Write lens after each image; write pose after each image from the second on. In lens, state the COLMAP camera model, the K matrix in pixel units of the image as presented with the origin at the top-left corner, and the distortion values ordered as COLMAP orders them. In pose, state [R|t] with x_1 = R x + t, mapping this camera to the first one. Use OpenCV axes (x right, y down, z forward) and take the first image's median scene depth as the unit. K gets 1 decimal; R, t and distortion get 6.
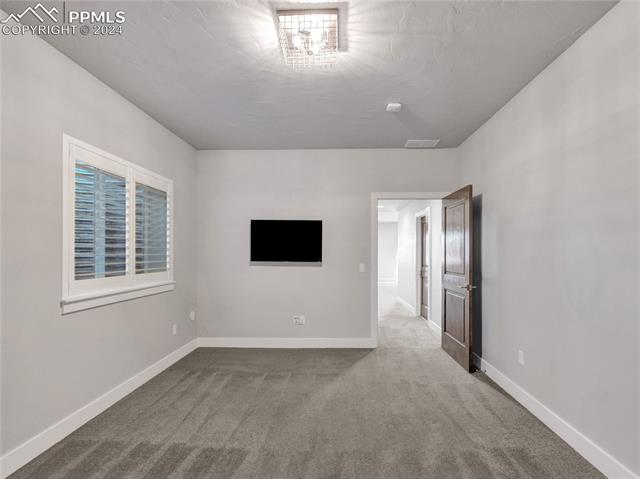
lens RADIAL K [[316.4, 0, 323.1], [0, 316.4, 244.1], [0, 0, 1]] dist [0.012181, 0.000277]
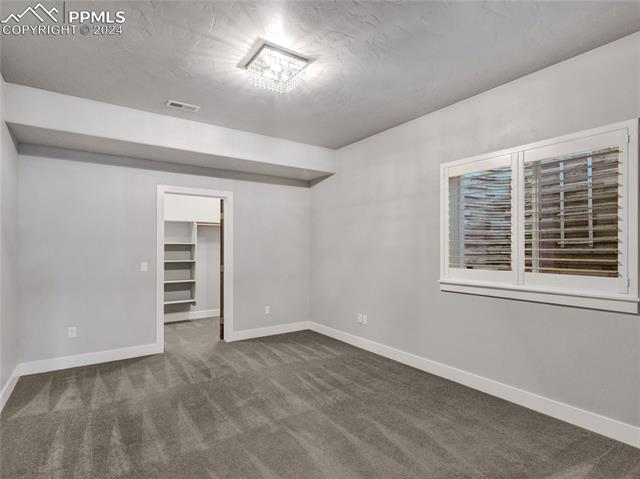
lens RADIAL K [[335.4, 0, 320.0], [0, 335.4, 239.5], [0, 0, 1]] dist [0.001010, 0.000041]
pose [[-0.798831, -0.011946, -0.601437, 0.399680], [0.018775, 0.998821, -0.044777, 0.038045], [0.601263, -0.047061, -0.797664, 1.421821]]
